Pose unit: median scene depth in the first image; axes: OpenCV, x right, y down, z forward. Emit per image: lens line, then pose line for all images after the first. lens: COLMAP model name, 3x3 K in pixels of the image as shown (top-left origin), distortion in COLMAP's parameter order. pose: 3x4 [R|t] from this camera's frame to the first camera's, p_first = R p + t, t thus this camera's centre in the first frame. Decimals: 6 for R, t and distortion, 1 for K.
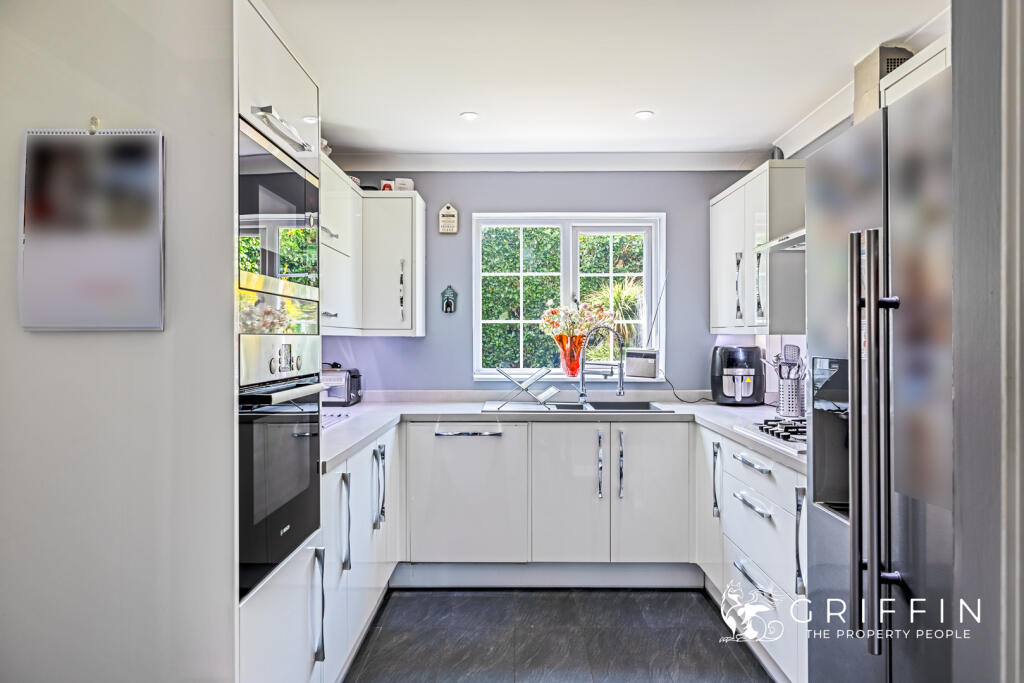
lens RADIAL K [[669.3, 0, 494.6], [0, 669.3, 331.4], [0, 0, 1]] dist [-0.001359, 0.002882]
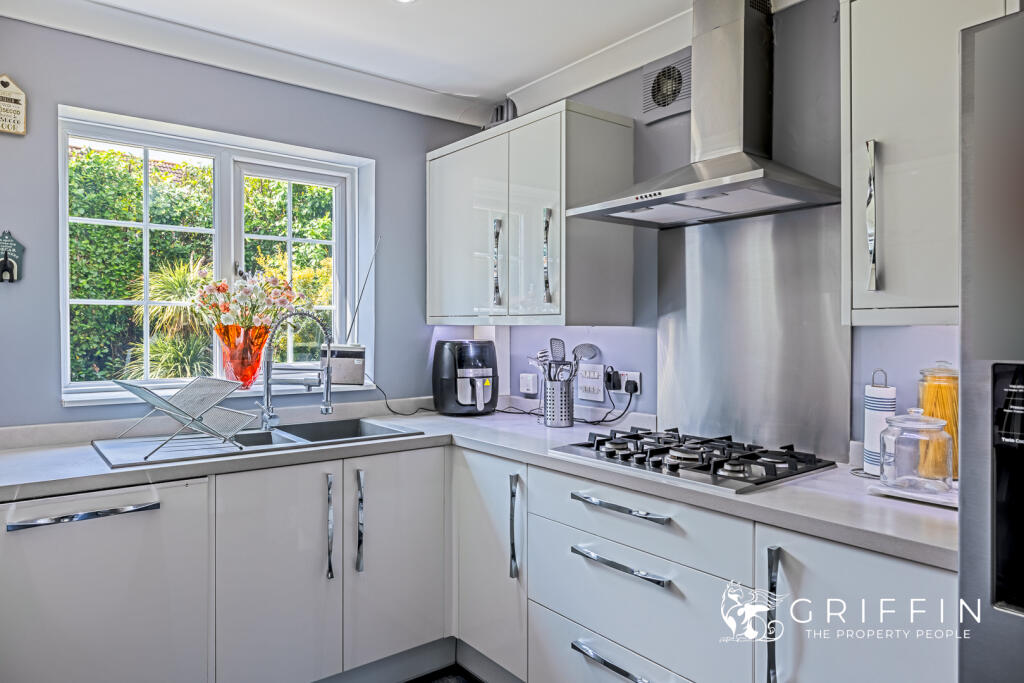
lens RADIAL K [[668.6, 0, 516.9], [0, 668.6, 334.0], [0, 0, 1]] dist [-0.001174, 0.000798]
pose [[0.770331, -0.002879, 0.637638, -0.097871], [-0.007272, 0.999885, 0.013300, 0.003428], [-0.637603, -0.014882, 0.770222, 0.340747]]
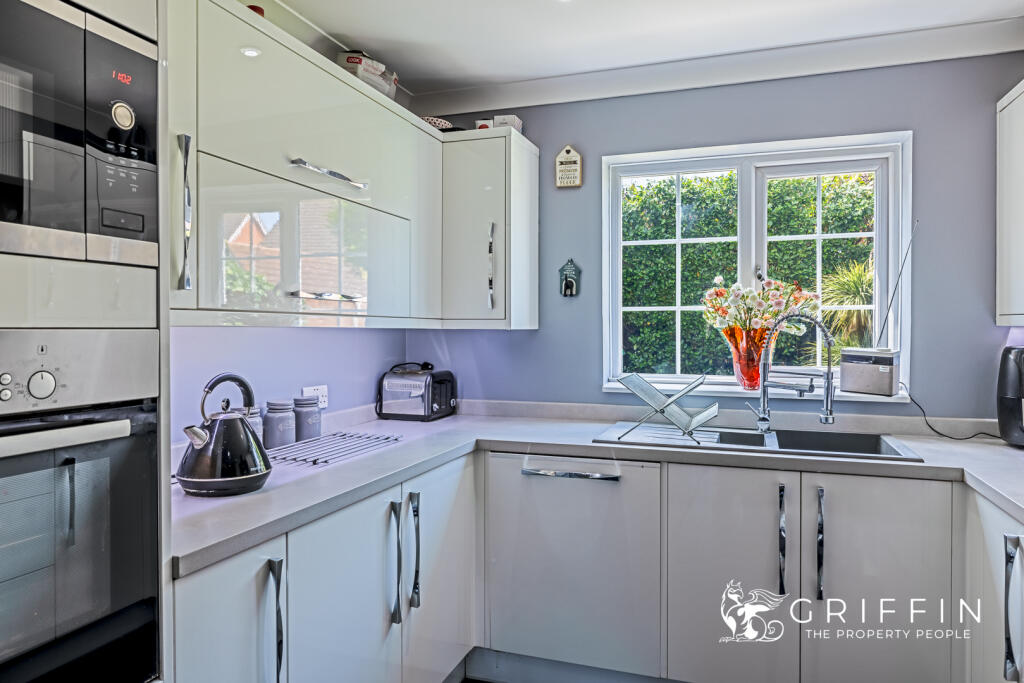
lens RADIAL K [[669.3, 0, 494.6], [0, 669.3, 331.4], [0, 0, 1]] dist [-0.001359, 0.002882]
pose [[0.947432, 0.002637, -0.319945, 0.090405], [0.001467, 0.999920, 0.012586, 0.000516], [0.319952, -0.012393, 0.947353, 0.294898]]
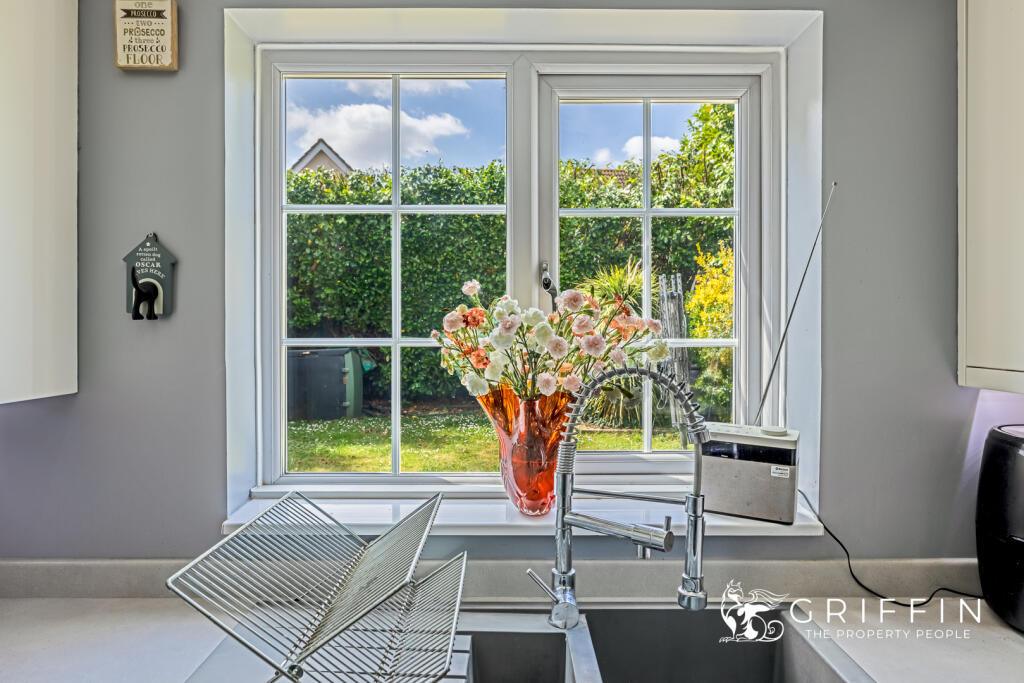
lens RADIAL K [[705.8, 0, 494.0], [0, 705.8, 332.8], [0, 0, 1]] dist [-0.003440, -0.000760]
pose [[0.999854, 0.000870, 0.017091, 0.094011], [-0.001059, 0.999938, 0.011087, -0.026299], [-0.017080, -0.011104, 0.999792, 0.682578]]
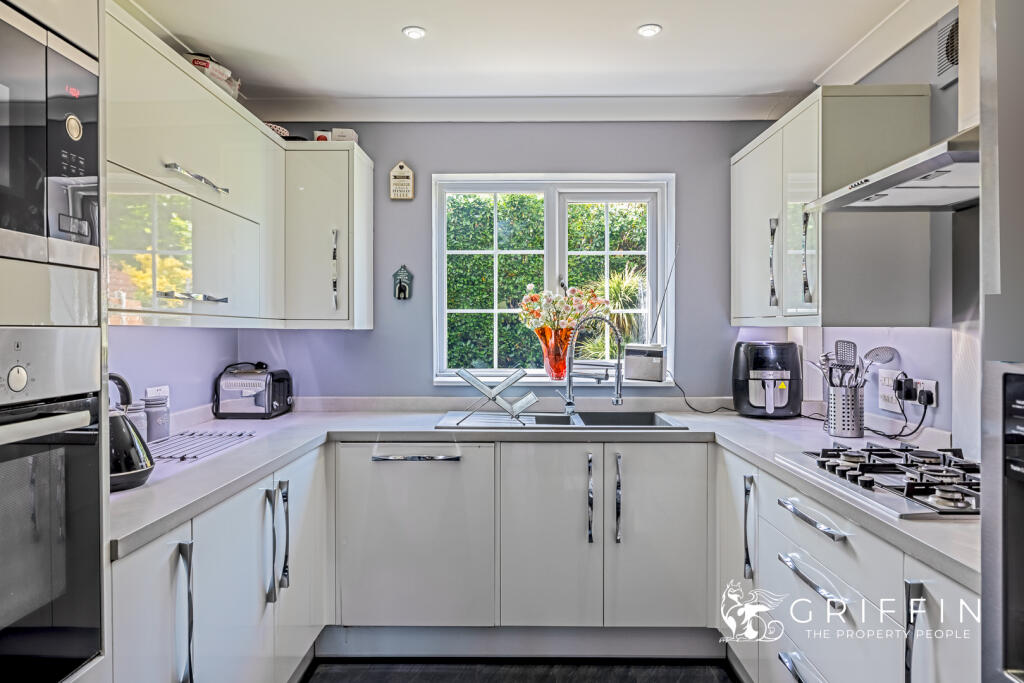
lens RADIAL K [[664.8, 0, 496.1], [0, 664.8, 331.2], [0, 0, 1]] dist [0.000236, 0.002151]
pose [[1.000000, 0.000126, 0.000351, 0.044030], [-0.000129, 0.999946, 0.010401, 0.001485], [-0.000350, -0.010401, 0.999946, 0.216152]]
